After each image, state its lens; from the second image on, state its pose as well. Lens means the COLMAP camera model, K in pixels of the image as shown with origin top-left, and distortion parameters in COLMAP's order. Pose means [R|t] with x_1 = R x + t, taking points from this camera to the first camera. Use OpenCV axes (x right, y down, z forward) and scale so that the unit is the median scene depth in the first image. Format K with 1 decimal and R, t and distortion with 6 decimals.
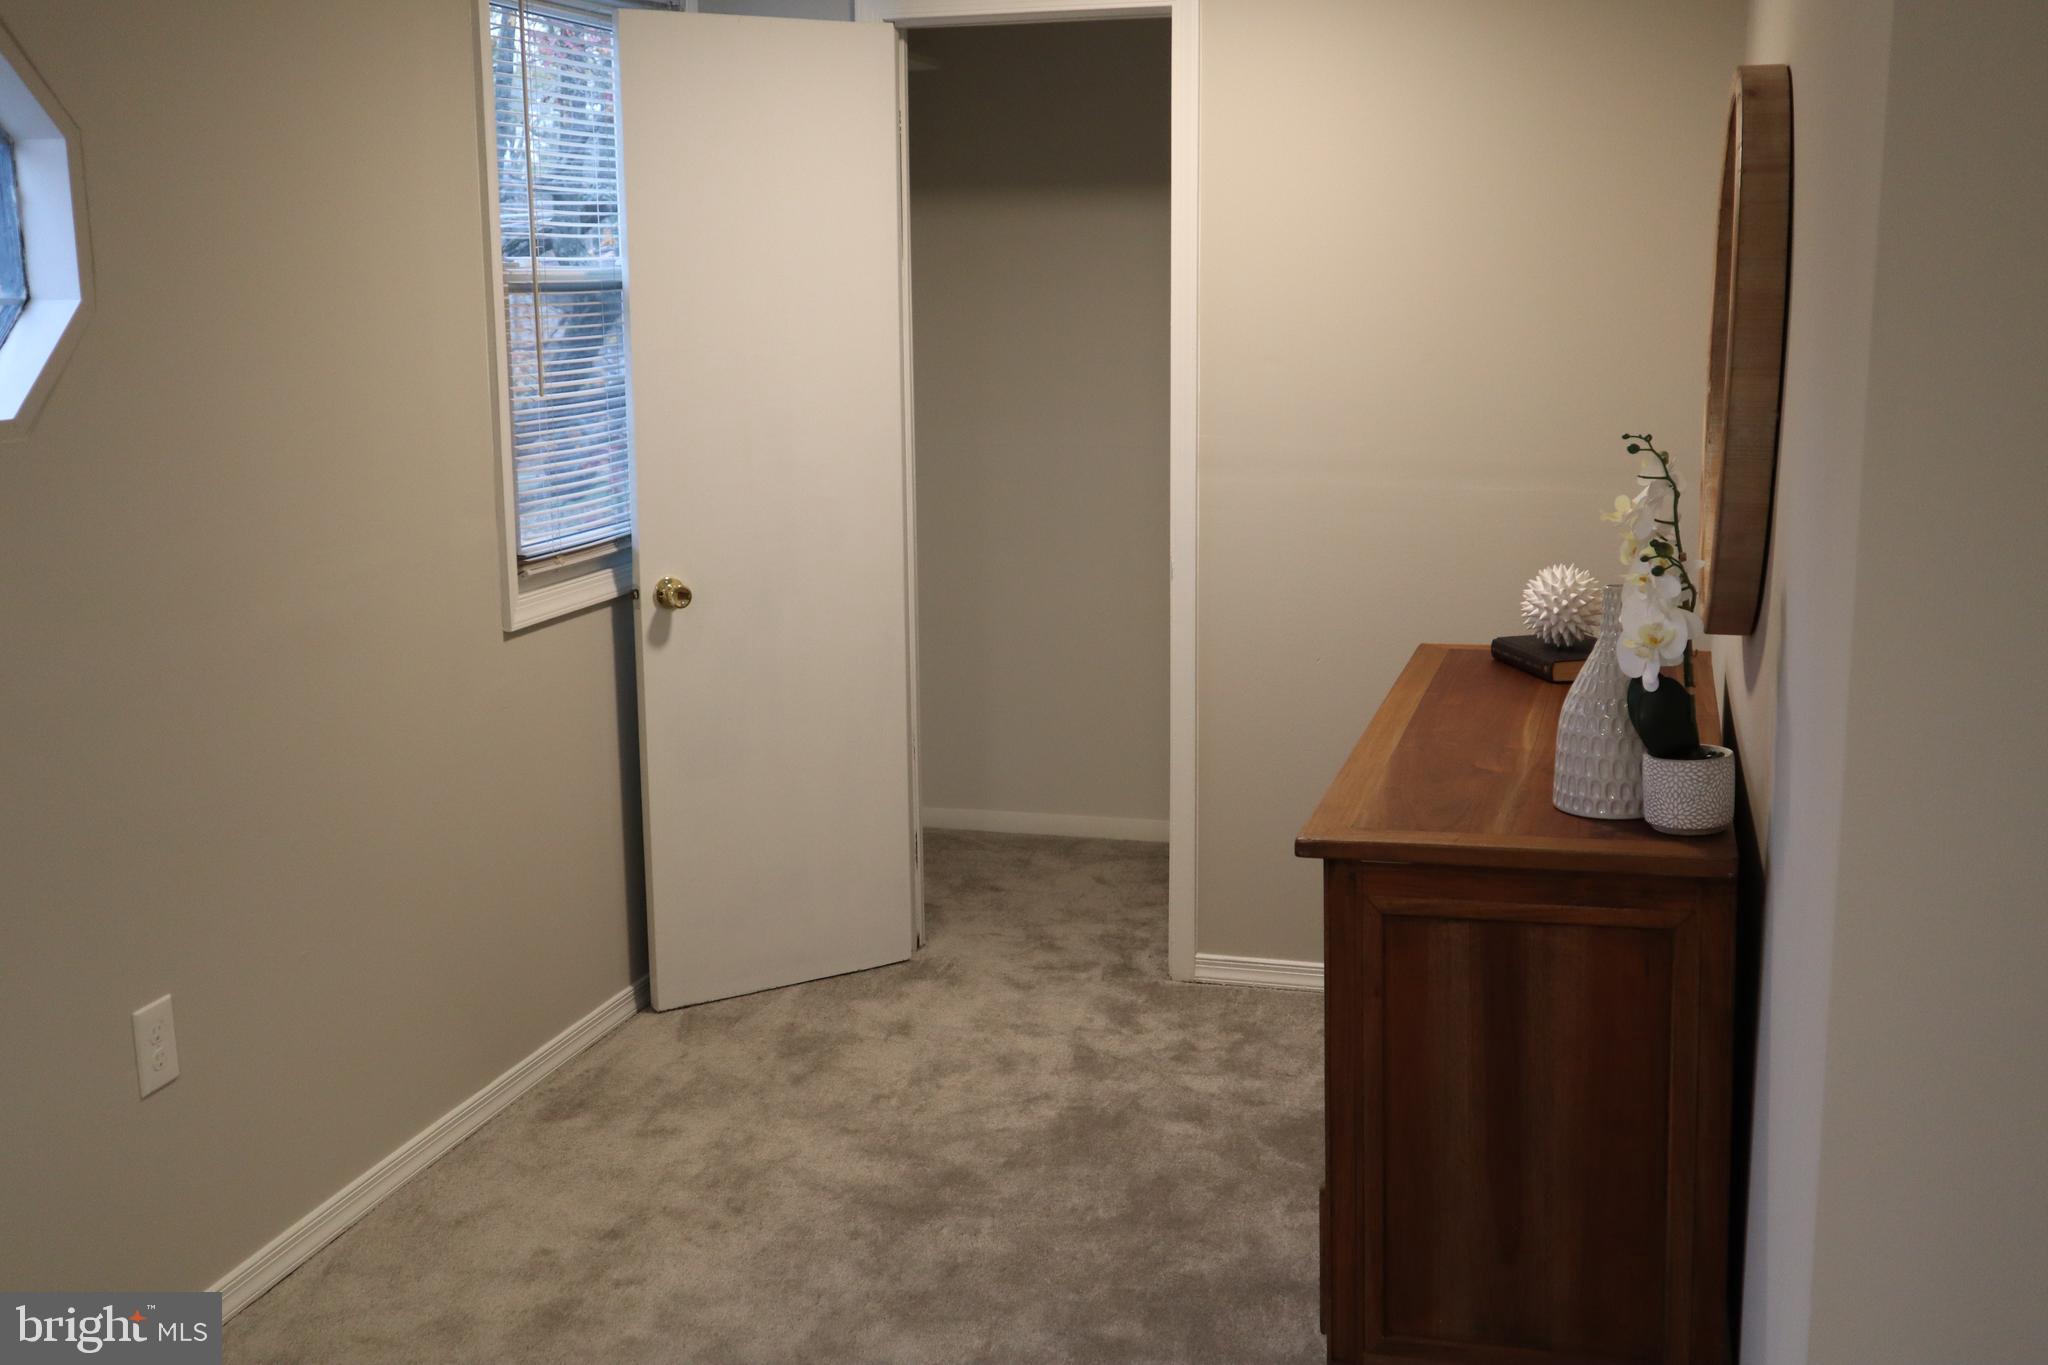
lens RADIAL K [[2156.6, 0, 1024.0], [0, 2156.6, 682.5], [0, 0, 1]] dist [-0.007802, -0.002823]
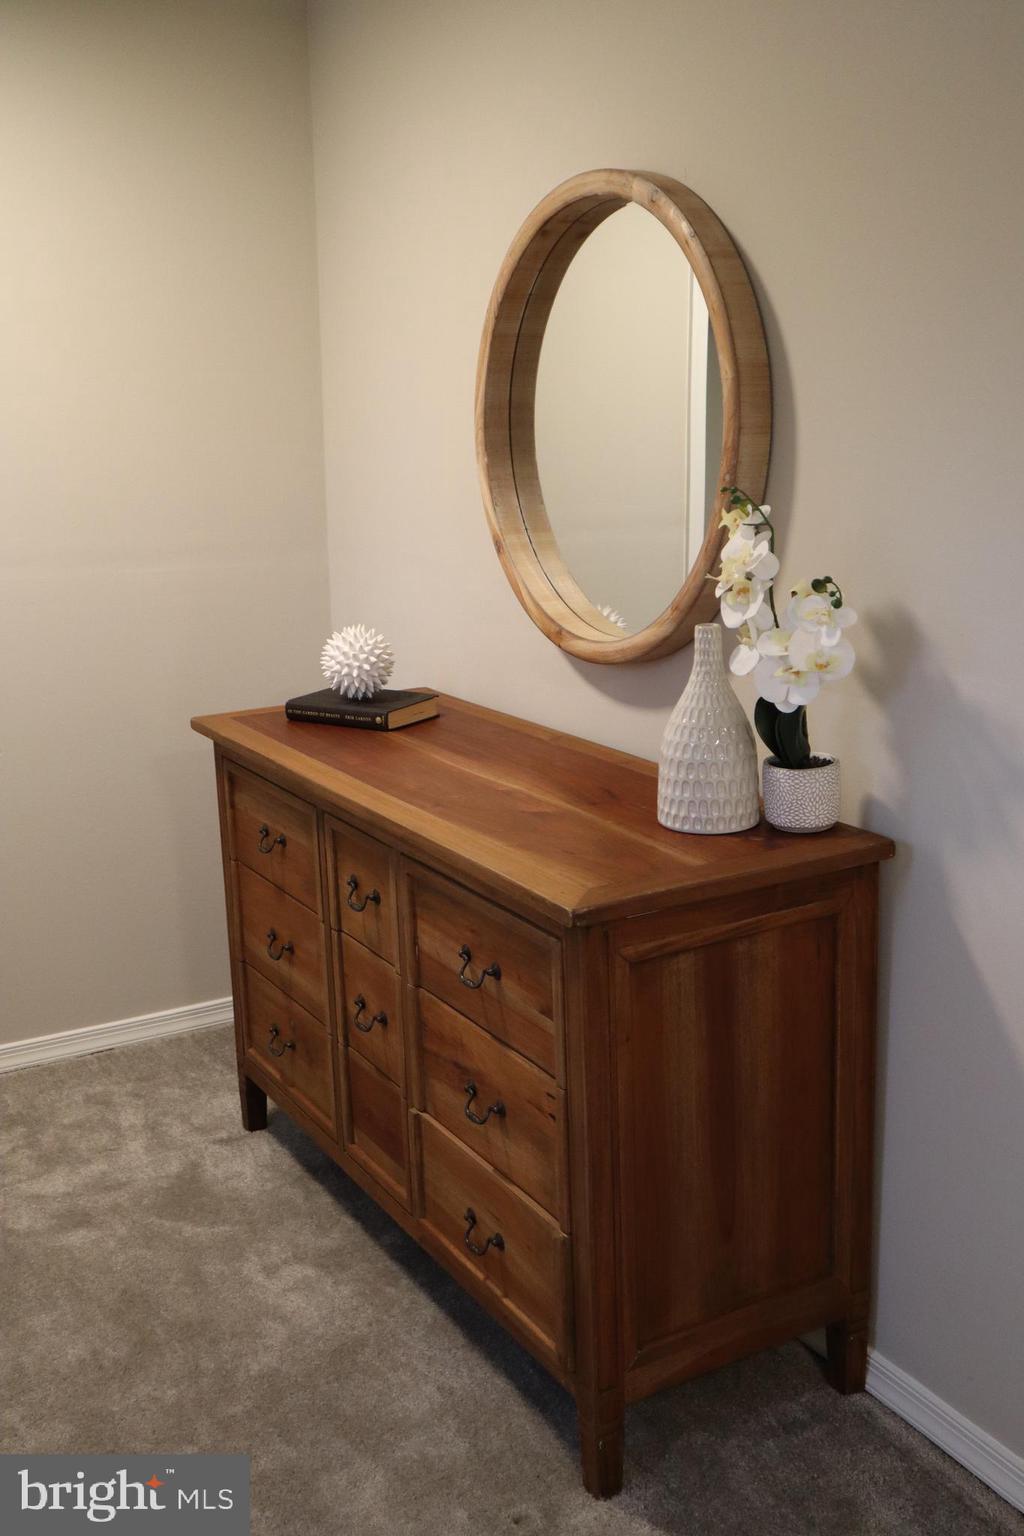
lens RADIAL K [[1669.1, 0, 512.0], [0, 1669.1, 768.0], [0, 0, 1]] dist [0.021818, 0.010751]
pose [[0.703511, -0.171400, 0.689706, -0.407180], [0.147011, 0.984588, 0.094728, -0.069176], [-0.695313, 0.034752, 0.717867, 0.449382]]
